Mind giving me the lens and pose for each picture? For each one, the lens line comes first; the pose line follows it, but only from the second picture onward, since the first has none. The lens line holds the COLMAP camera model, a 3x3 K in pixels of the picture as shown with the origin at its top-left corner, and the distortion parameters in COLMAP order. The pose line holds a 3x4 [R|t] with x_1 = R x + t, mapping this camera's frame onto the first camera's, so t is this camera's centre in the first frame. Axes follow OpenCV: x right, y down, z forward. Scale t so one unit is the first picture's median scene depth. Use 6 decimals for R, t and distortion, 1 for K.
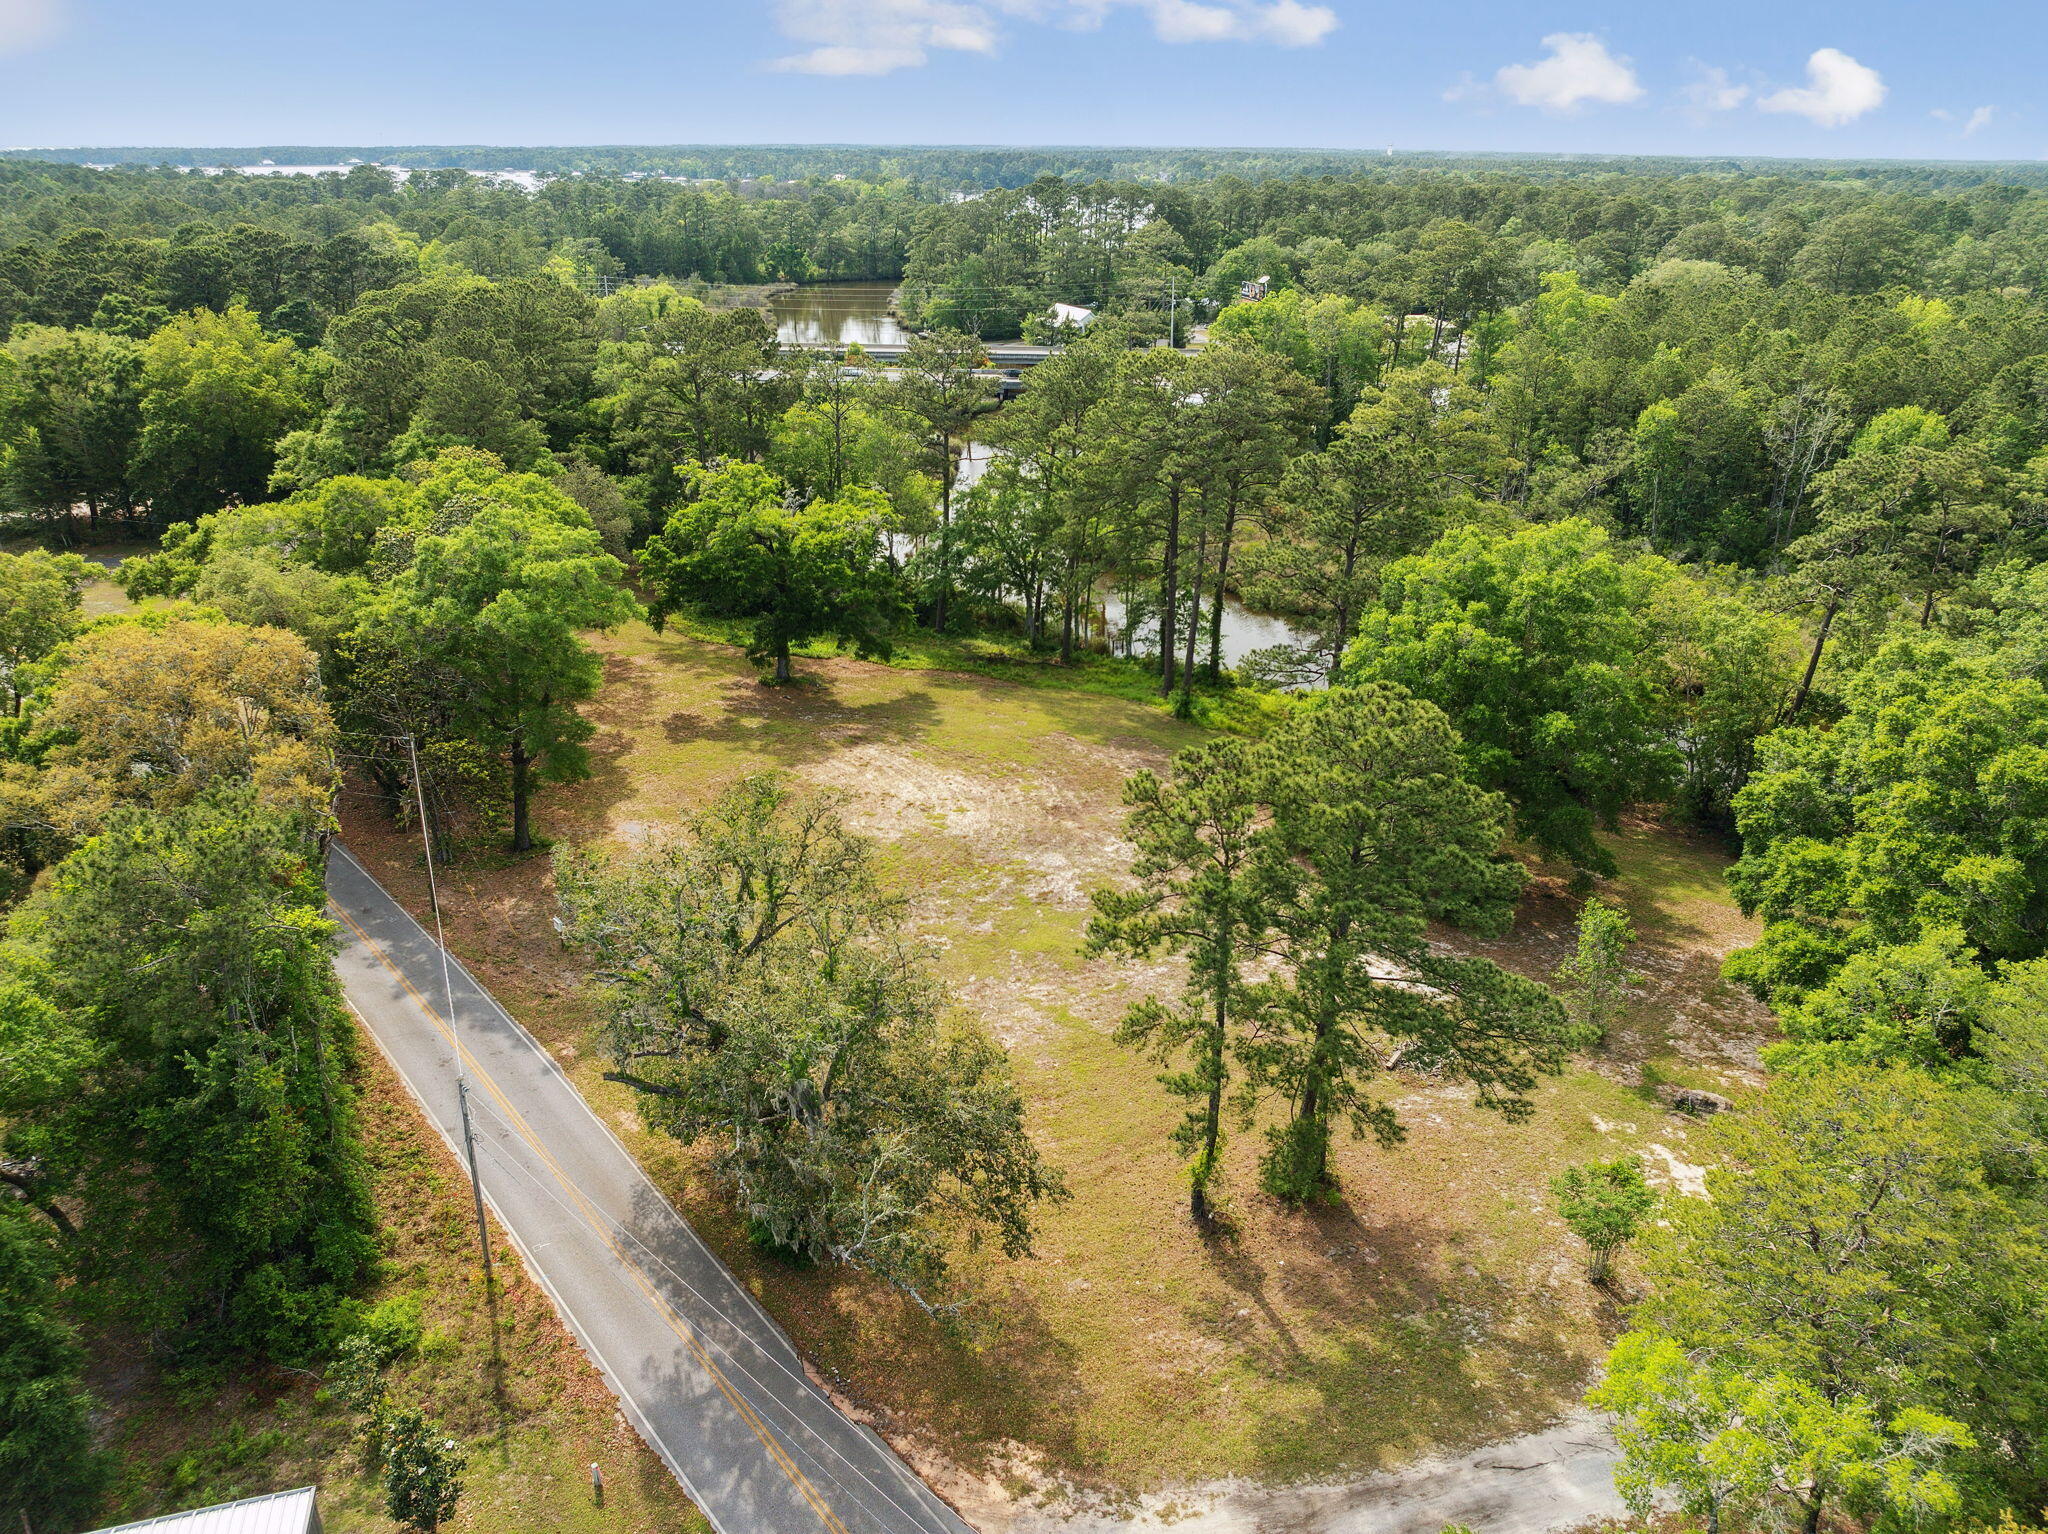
lens RADIAL K [[1463.5, 0, 1023.3], [0, 1463.5, 770.7], [0, 0, 1]] dist [-0.045763, 0.017697]
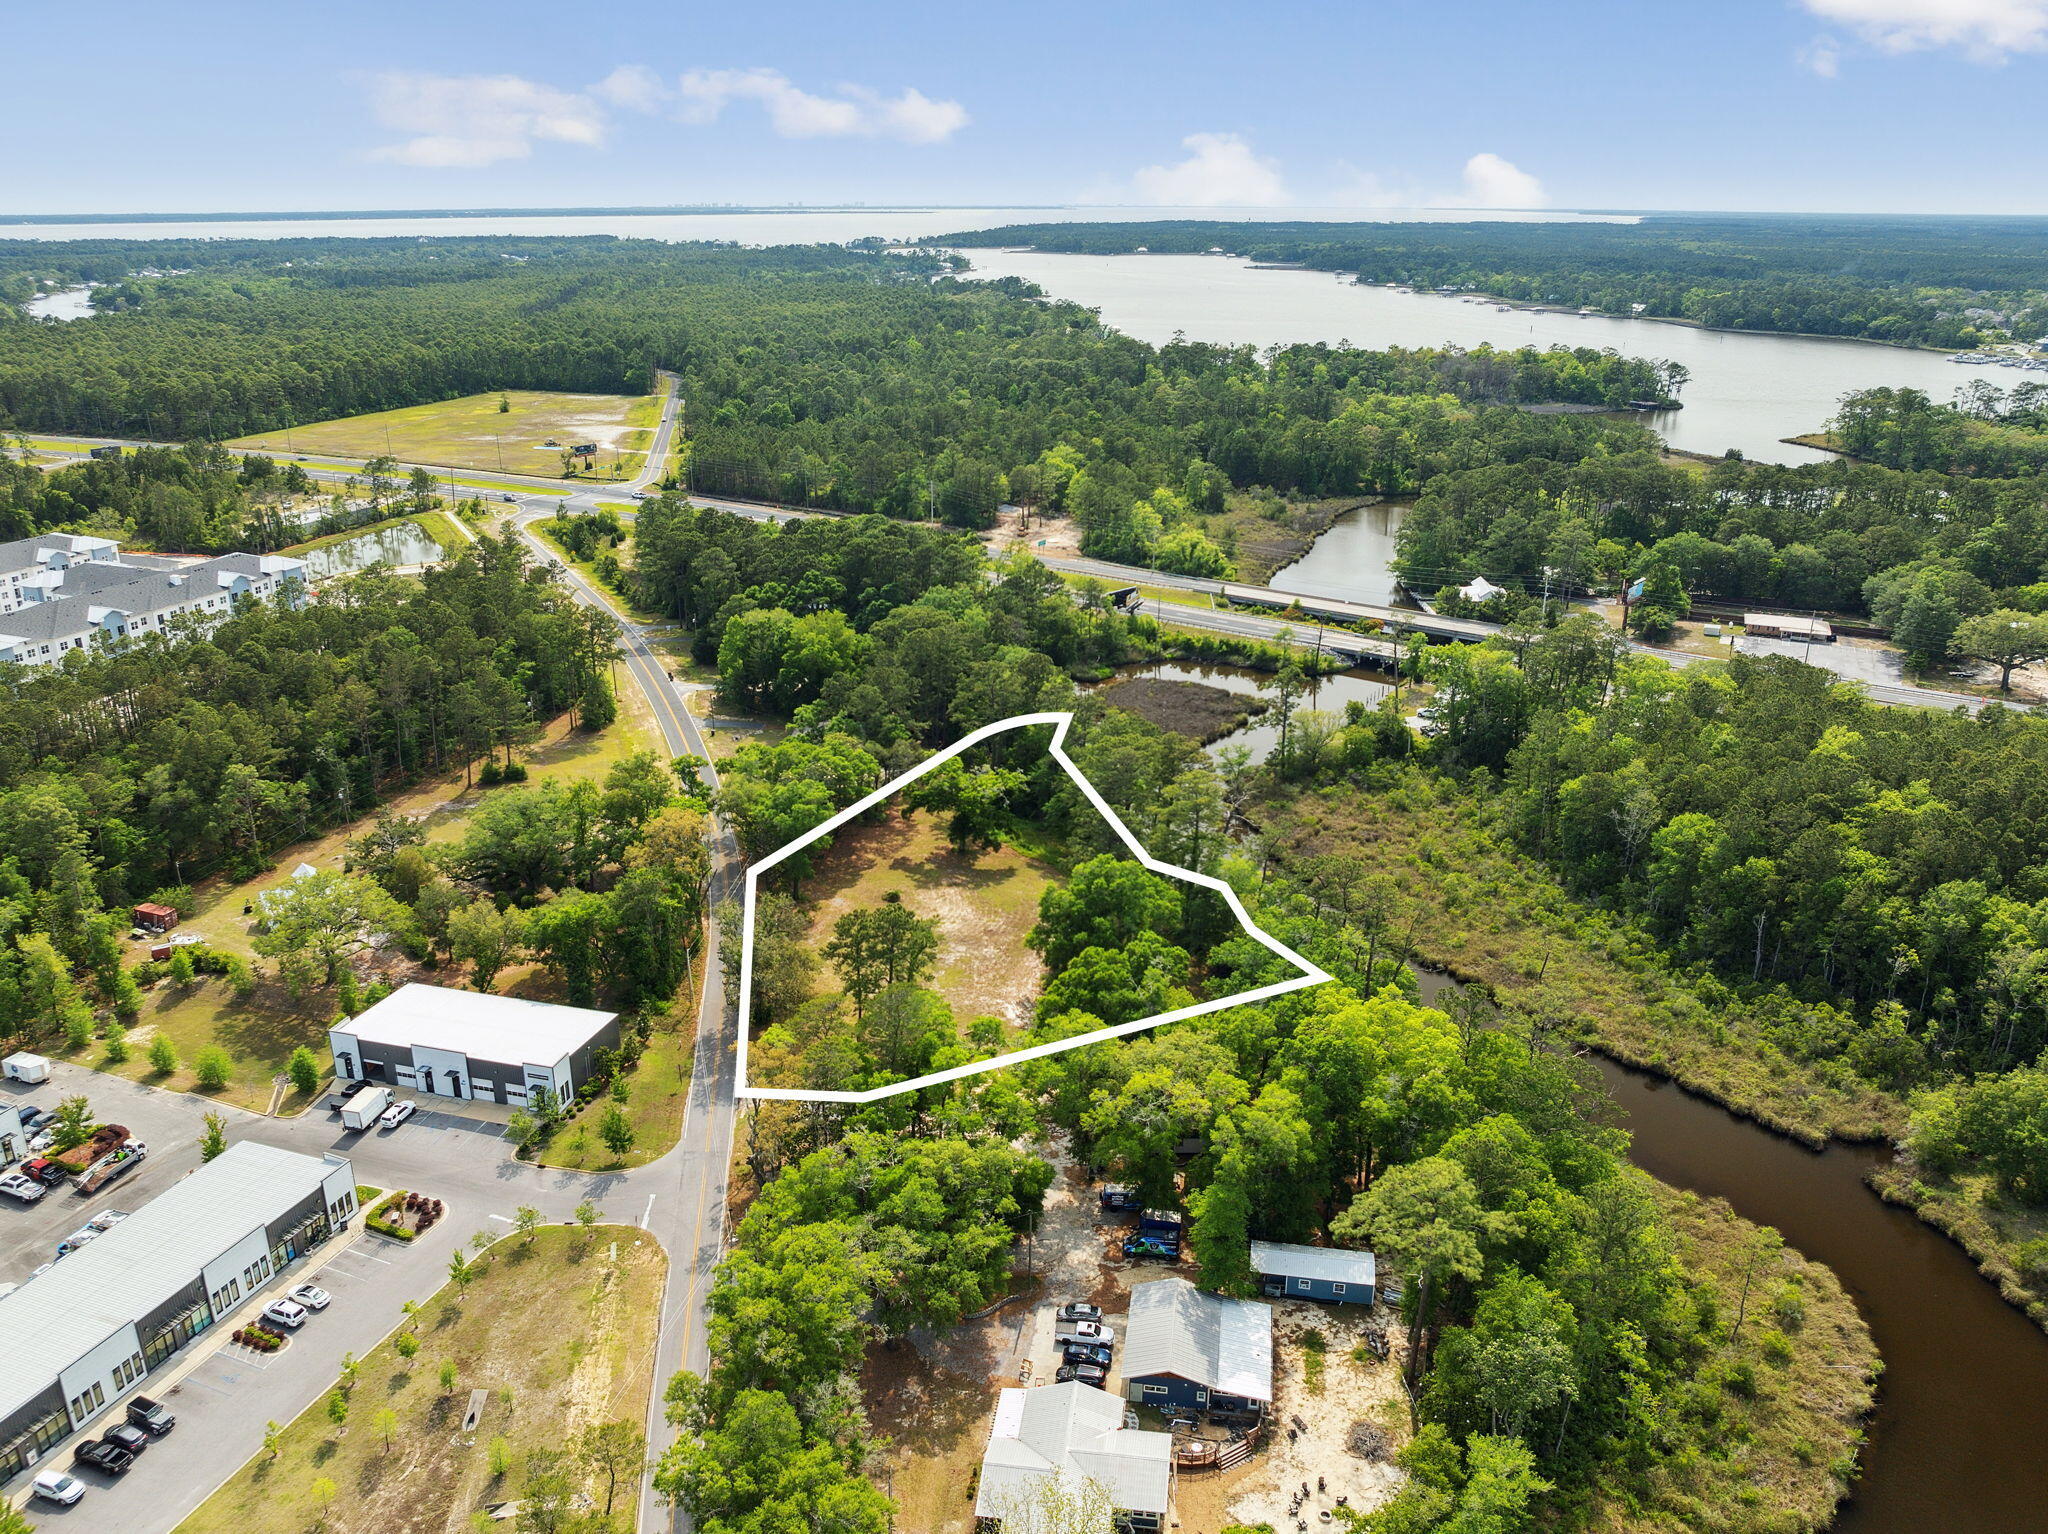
lens RADIAL K [[1550.9, 0, 1030.7], [0, 1550.9, 764.0], [0, 0, 1]] dist [-0.039133, 0.003053]
pose [[0.858813, 0.174139, -0.481783, 0.984679], [-0.202683, 0.979217, -0.007363, -0.185544], [0.470488, 0.103973, 0.876259, -0.966650]]
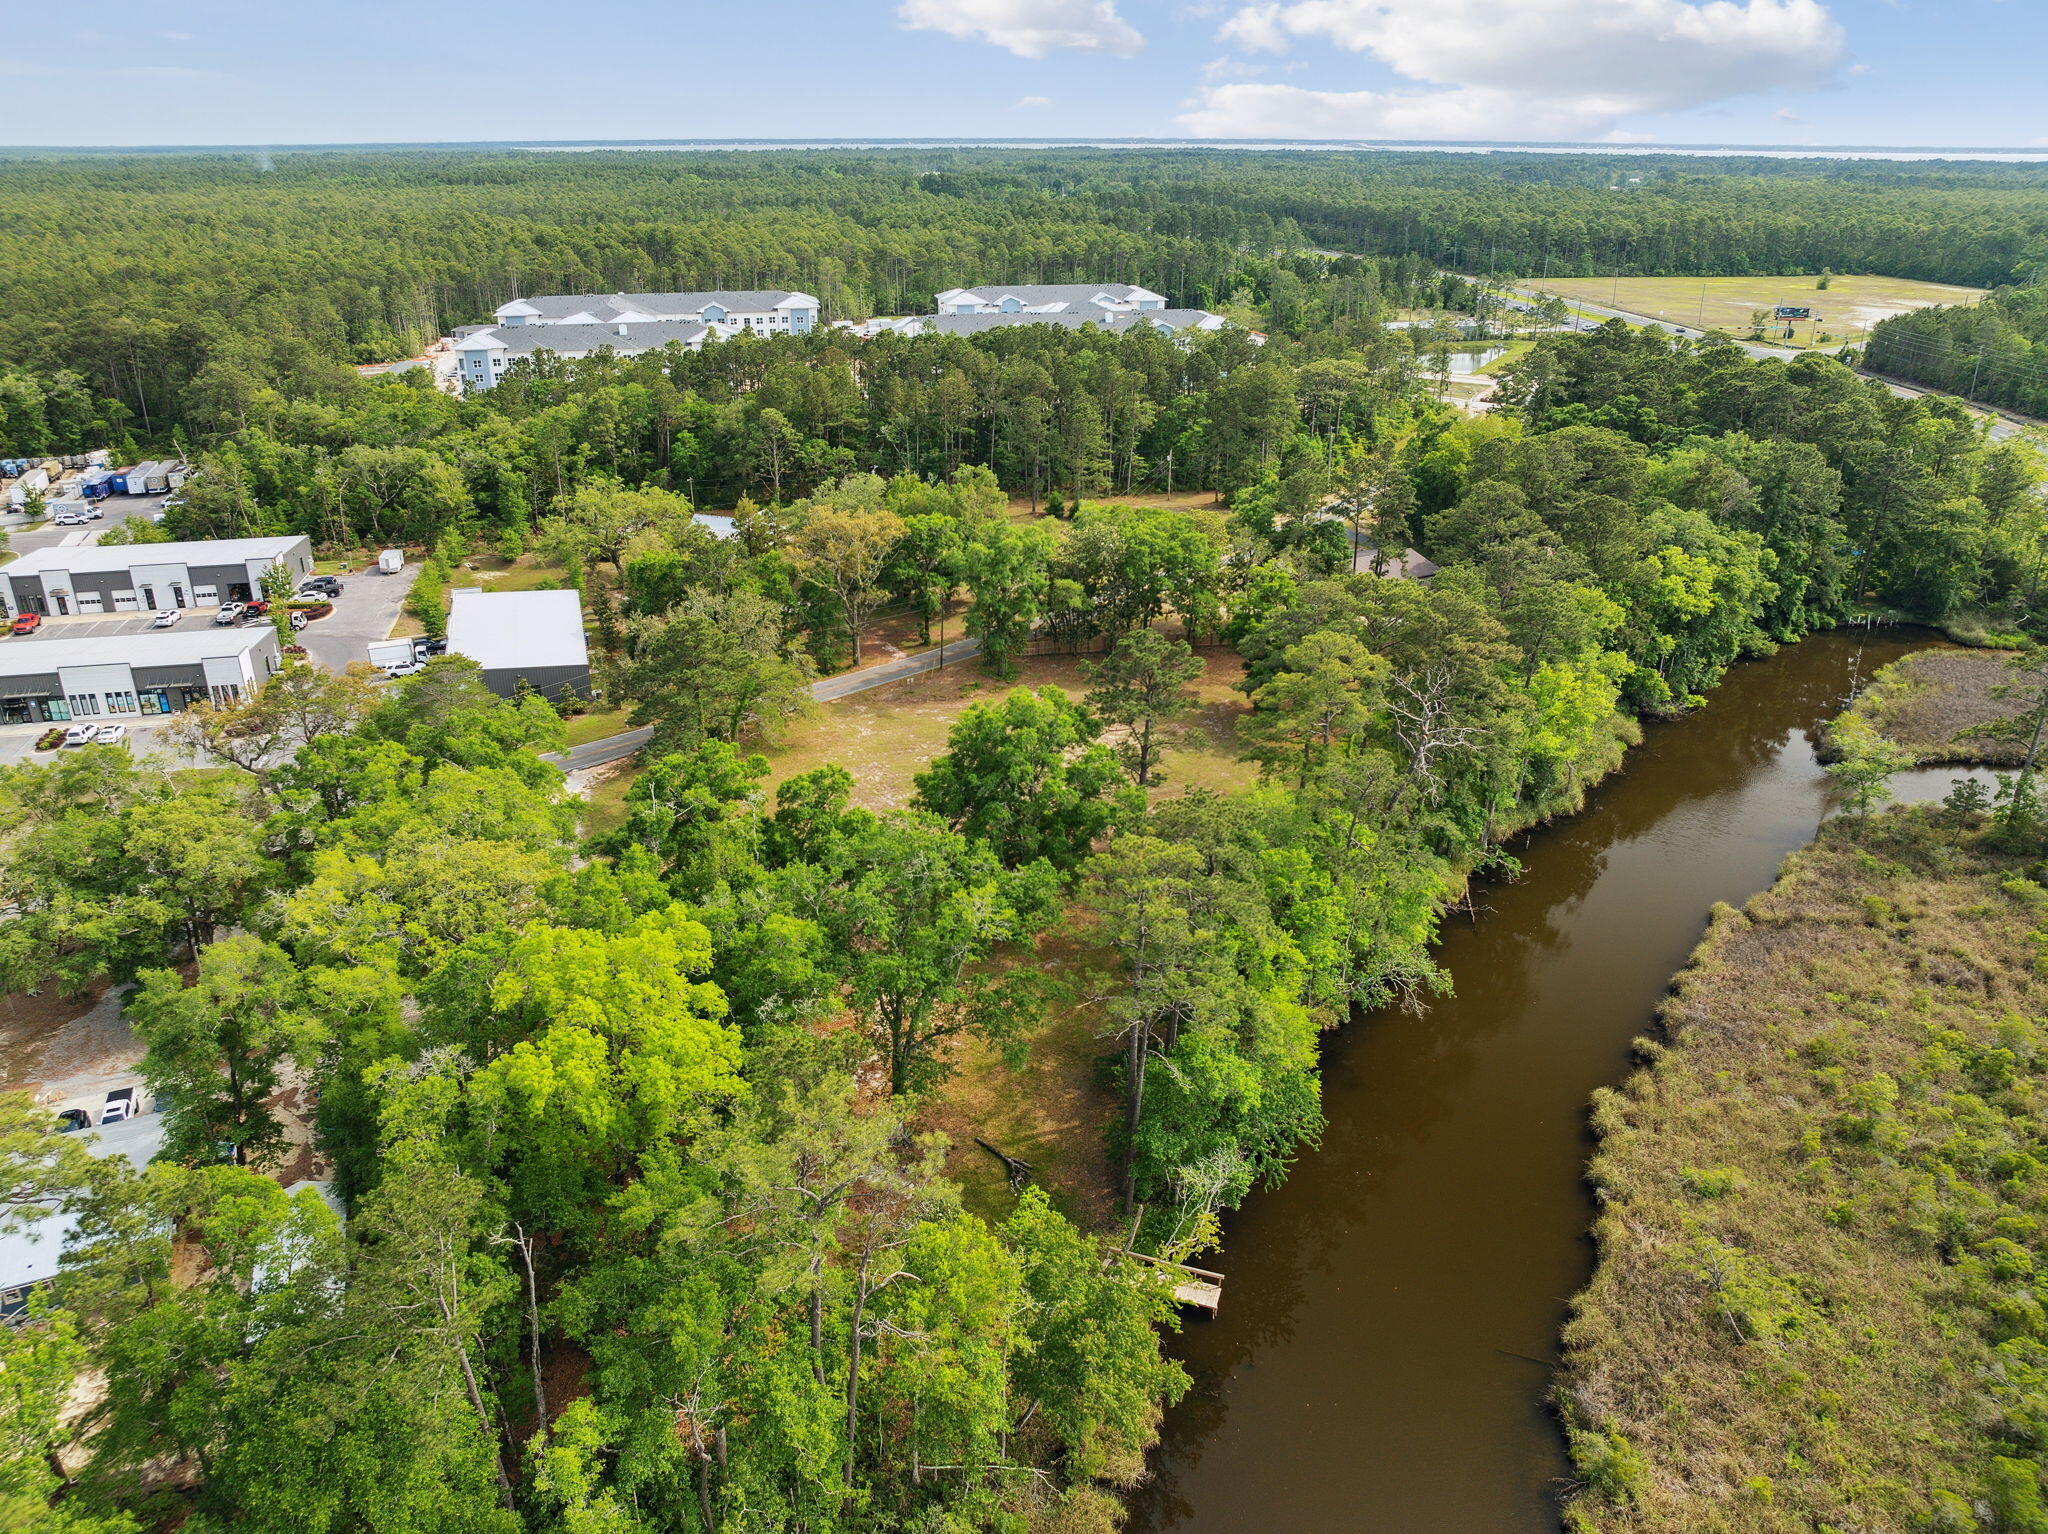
lens RADIAL K [[1463.5, 0, 1013.0], [0, 1463.5, 761.6], [0, 0, 1]] dist [-0.045763, 0.017697]
pose [[0.026245, 0.391614, -0.919755, 1.195351], [-0.399564, 0.847489, 0.349443, -0.424799], [0.916329, 0.358330, 0.178717, 0.490759]]
